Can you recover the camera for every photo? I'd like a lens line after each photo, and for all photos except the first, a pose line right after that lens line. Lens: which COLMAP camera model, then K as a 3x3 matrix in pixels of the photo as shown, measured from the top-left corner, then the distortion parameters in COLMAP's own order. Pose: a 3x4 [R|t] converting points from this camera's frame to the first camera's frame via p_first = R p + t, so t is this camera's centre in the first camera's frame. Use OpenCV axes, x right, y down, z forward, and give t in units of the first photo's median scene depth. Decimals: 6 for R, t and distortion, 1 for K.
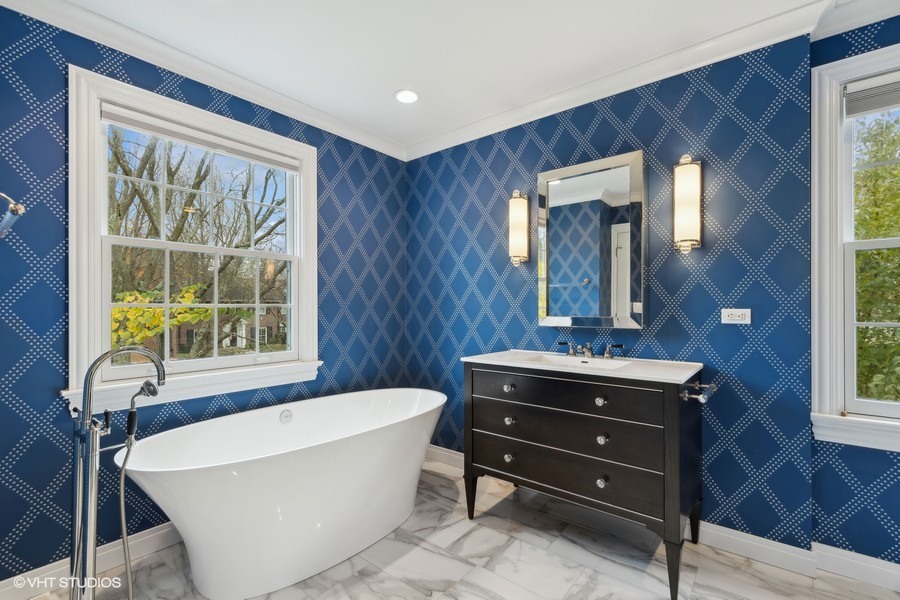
lens RADIAL K [[410.4, 0, 445.9], [0, 410.4, 303.3], [0, 0, 1]] dist [0.003288, -0.002036]
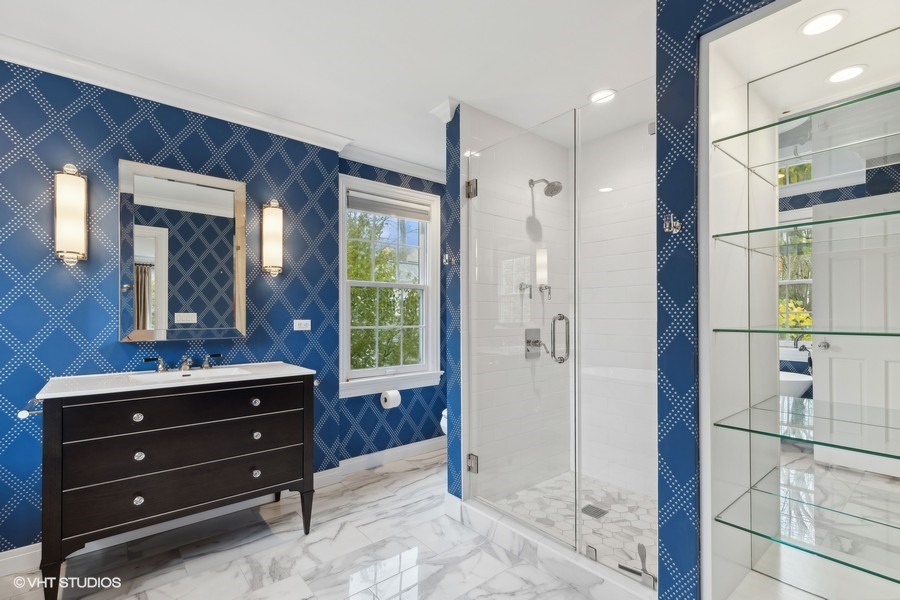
lens RADIAL K [[410.4, 0, 446.2], [0, 410.4, 309.7], [0, 0, 1]] dist [0.003288, -0.002036]
pose [[0.191660, 0.017903, 0.981298, -0.573799], [-0.008077, 0.999829, -0.016663, -0.001851], [-0.981428, -0.004733, 0.191772, 0.233650]]
